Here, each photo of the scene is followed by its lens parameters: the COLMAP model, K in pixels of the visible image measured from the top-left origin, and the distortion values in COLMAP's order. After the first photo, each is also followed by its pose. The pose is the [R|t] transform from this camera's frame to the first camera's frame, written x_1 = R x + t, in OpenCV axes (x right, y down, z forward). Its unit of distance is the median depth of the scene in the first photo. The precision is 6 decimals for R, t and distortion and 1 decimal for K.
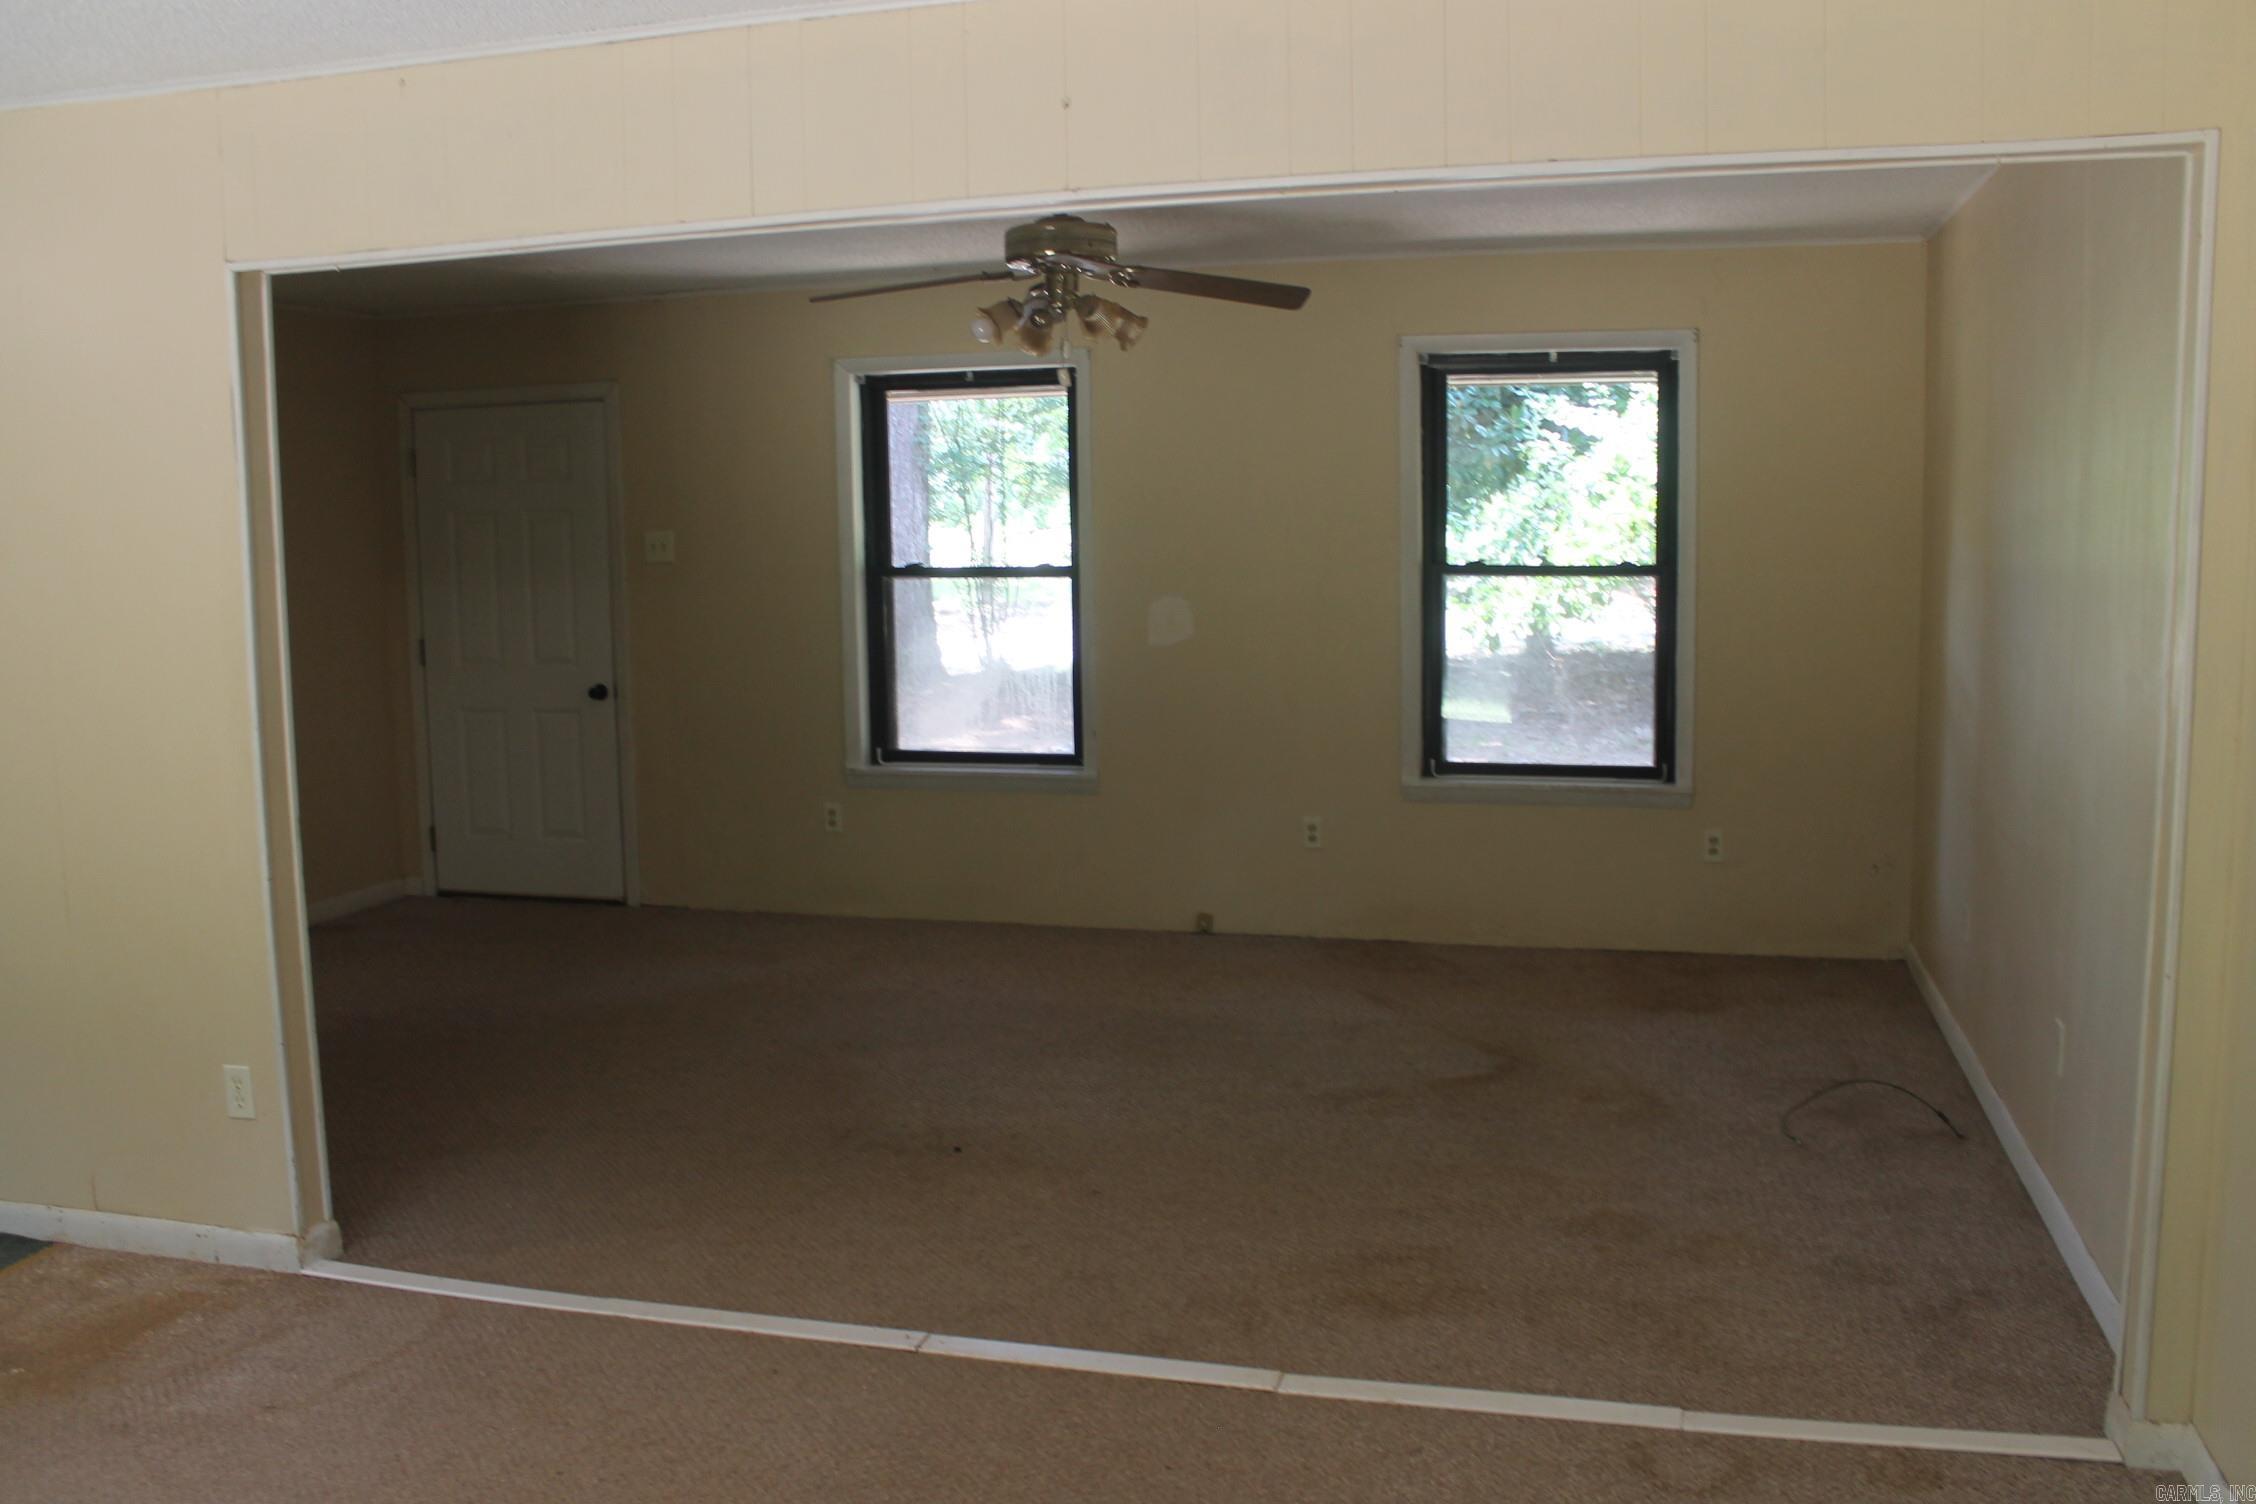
lens RADIAL K [[1910.1, 0, 1135.9], [0, 1910.1, 748.5], [0, 0, 1]] dist [-0.168146, 0.156044]
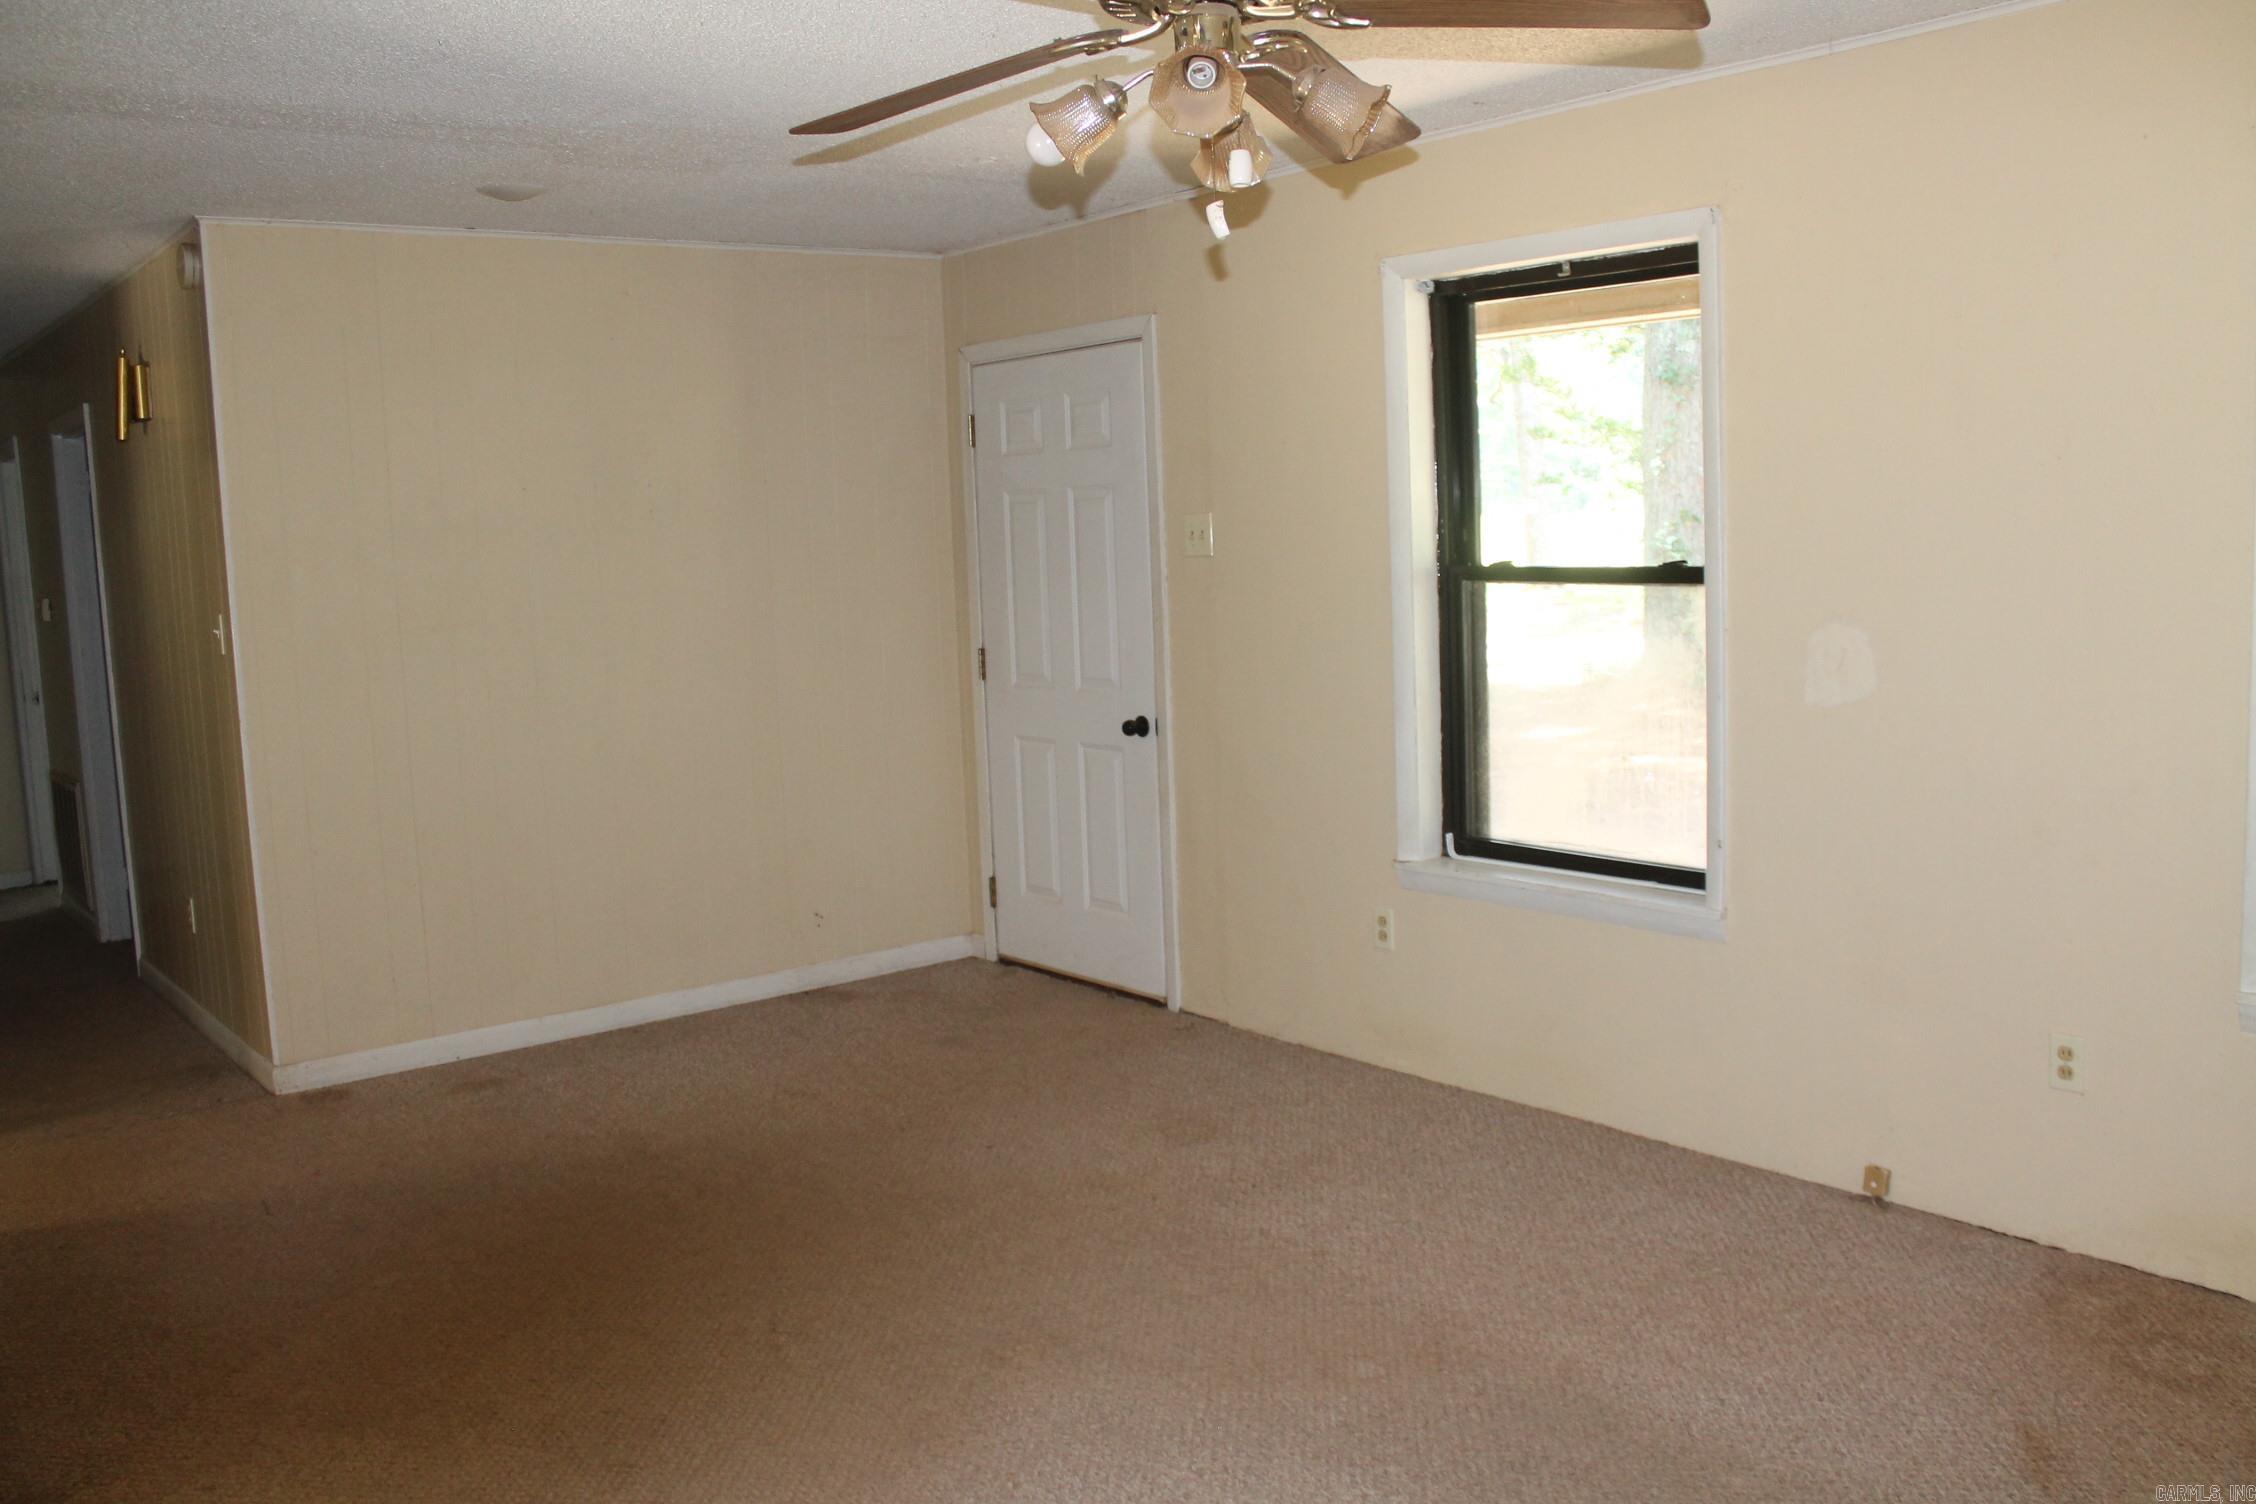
lens RADIAL K [[1910.1, 0, 1135.9], [0, 1910.1, 748.5], [0, 0, 1]] dist [-0.168146, 0.156044]
pose [[0.814237, 0.055673, -0.577856, 0.167565], [-0.047392, 0.998443, 0.029415, -0.046273], [0.578594, 0.003435, 0.815608, 0.395707]]
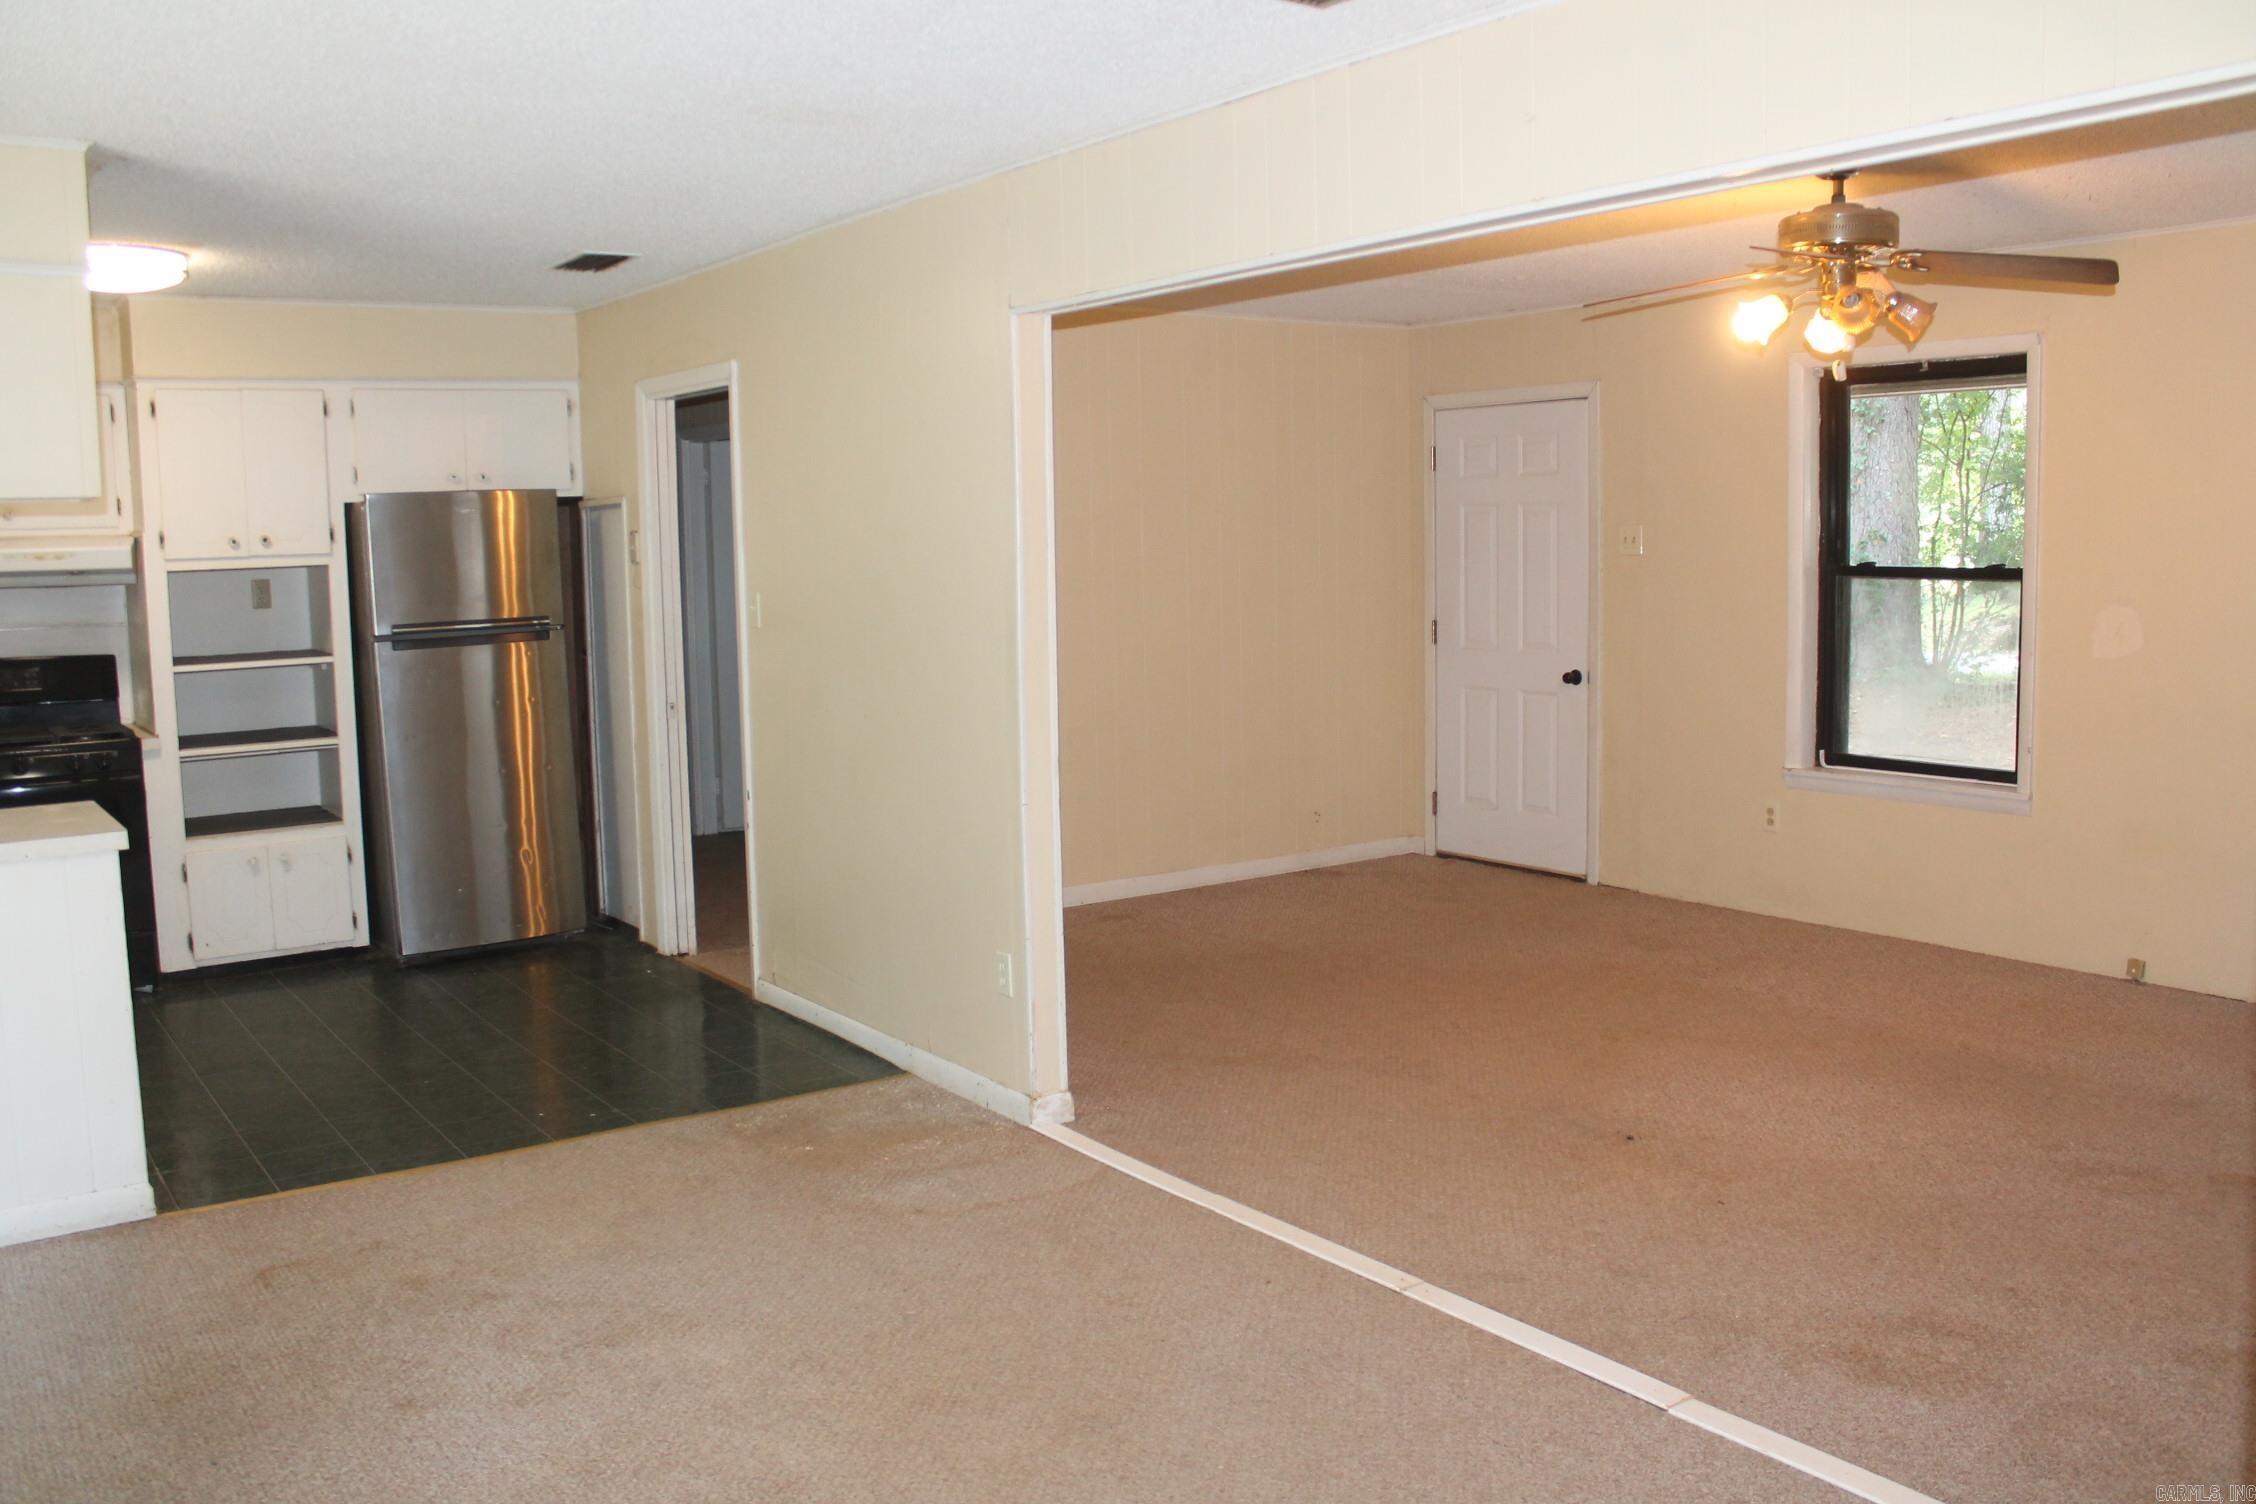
lens RADIAL K [[1910.1, 0, 1135.9], [0, 1910.1, 748.5], [0, 0, 1]] dist [-0.168146, 0.156044]
pose [[0.775811, 0.073323, -0.626690, 0.200086], [-0.070747, 0.997070, 0.029076, -0.004158], [0.626986, 0.021779, 0.778726, 0.030535]]
